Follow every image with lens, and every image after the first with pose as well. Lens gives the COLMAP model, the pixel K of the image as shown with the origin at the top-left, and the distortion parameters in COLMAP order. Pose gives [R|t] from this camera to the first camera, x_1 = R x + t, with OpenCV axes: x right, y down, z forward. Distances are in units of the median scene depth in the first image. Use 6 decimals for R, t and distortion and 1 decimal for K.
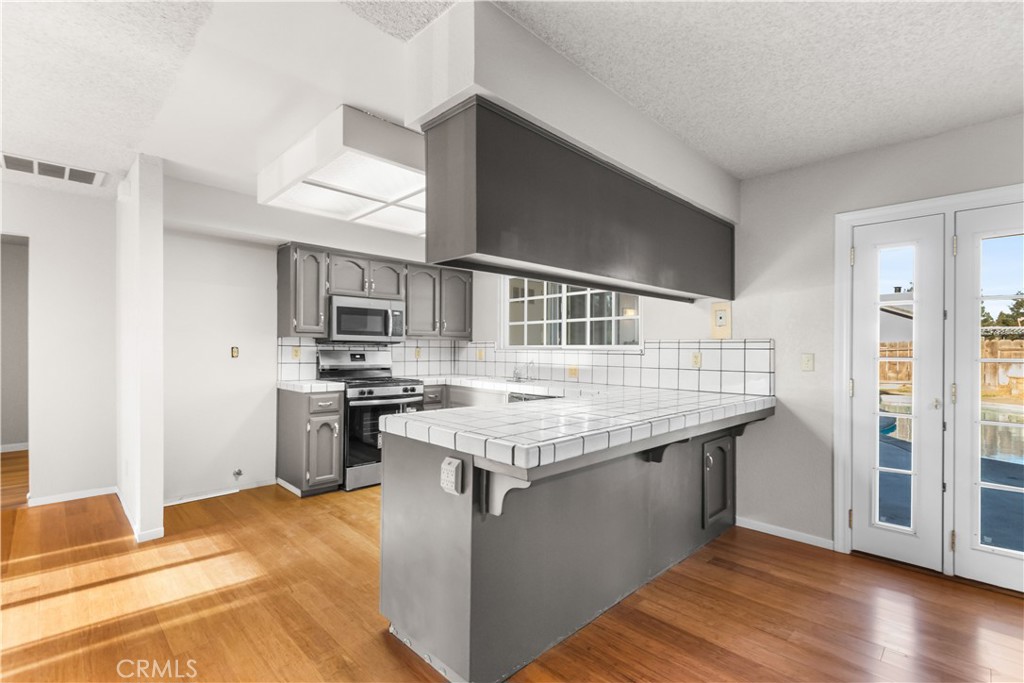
lens RADIAL K [[474.4, 0, 493.6], [0, 474.4, 346.4], [0, 0, 1]] dist [0.009502, -0.000253]
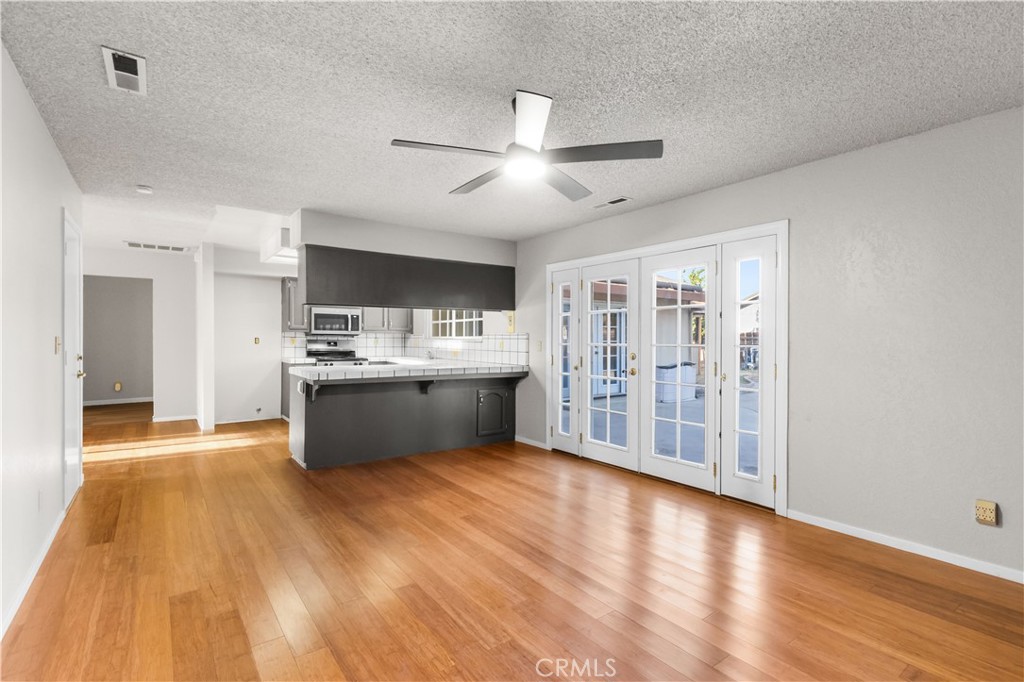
lens RADIAL K [[501.8, 0, 512.0], [0, 501.8, 341.0], [0, 0, 1]] dist [0.000777, 0.000148]
pose [[0.990105, 0.000084, -0.140330, 0.608614], [0.001462, 0.999939, 0.010912, -0.005736], [0.140323, -0.011009, 0.990045, -0.656549]]
